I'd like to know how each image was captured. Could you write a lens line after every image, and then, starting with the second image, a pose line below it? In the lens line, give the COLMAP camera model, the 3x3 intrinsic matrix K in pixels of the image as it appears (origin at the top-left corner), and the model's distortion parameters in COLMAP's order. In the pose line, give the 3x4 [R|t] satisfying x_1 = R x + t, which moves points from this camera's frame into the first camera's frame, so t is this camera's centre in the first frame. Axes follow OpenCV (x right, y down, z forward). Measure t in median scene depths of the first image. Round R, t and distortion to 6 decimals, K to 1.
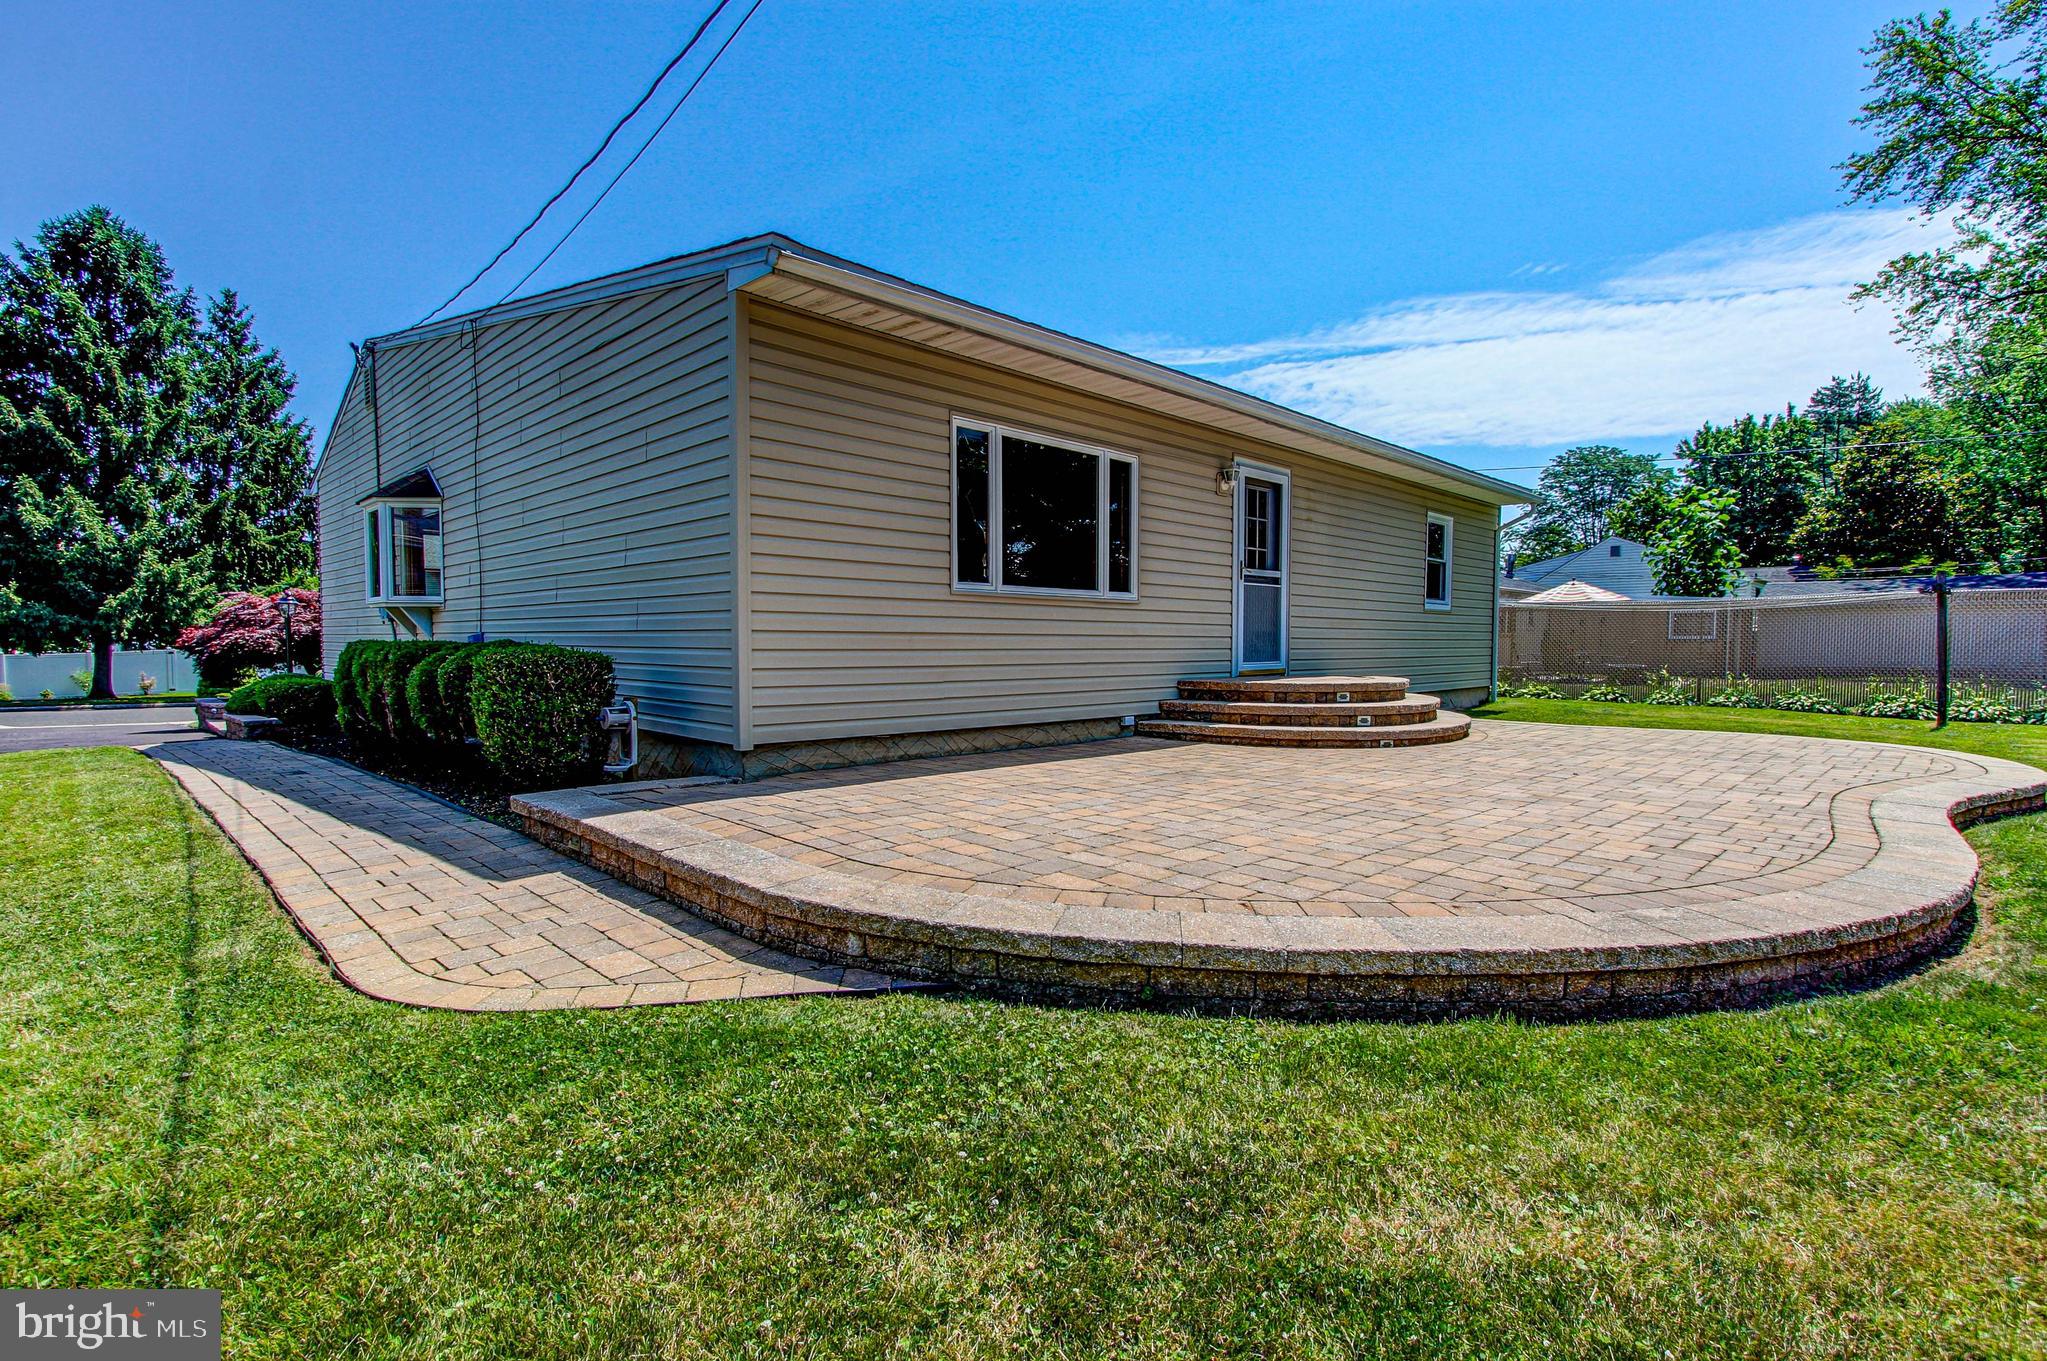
lens RADIAL K [[1004.9, 0, 1033.5], [0, 1004.9, 696.1], [0, 0, 1]] dist [0.001448, 0.002651]
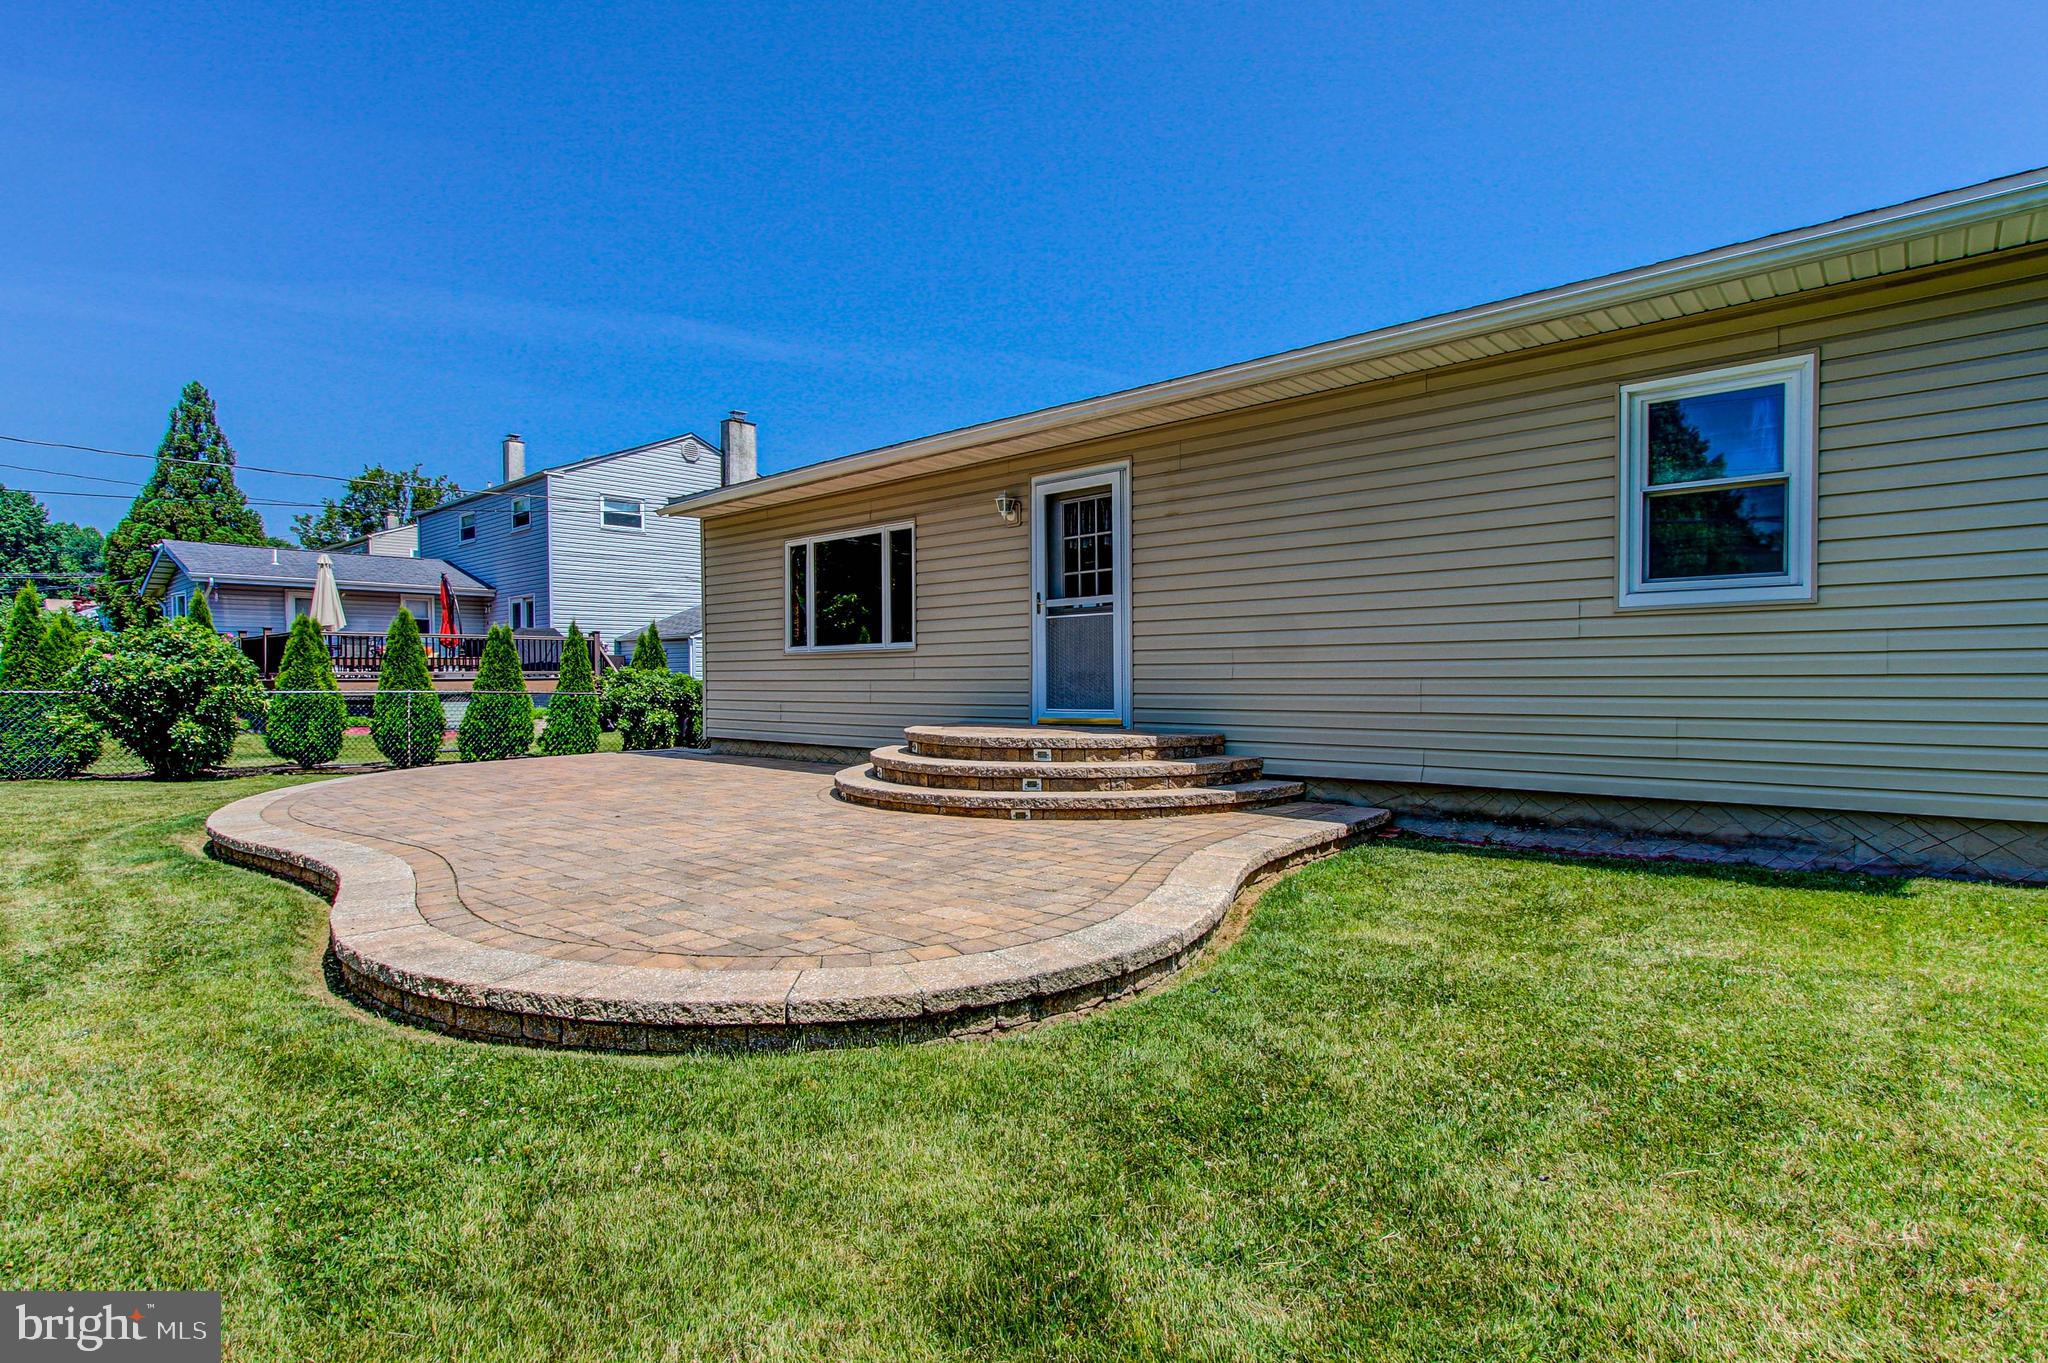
lens RADIAL K [[1005.4, 0, 1034.0], [0, 1005.4, 697.1], [0, 0, 1]] dist [0.001448, 0.002651]
pose [[0.048657, 0.013107, -0.998730, 1.219158], [-0.046656, 0.998852, 0.010835, -0.058389], [0.997725, 0.046070, 0.049213, 1.070169]]
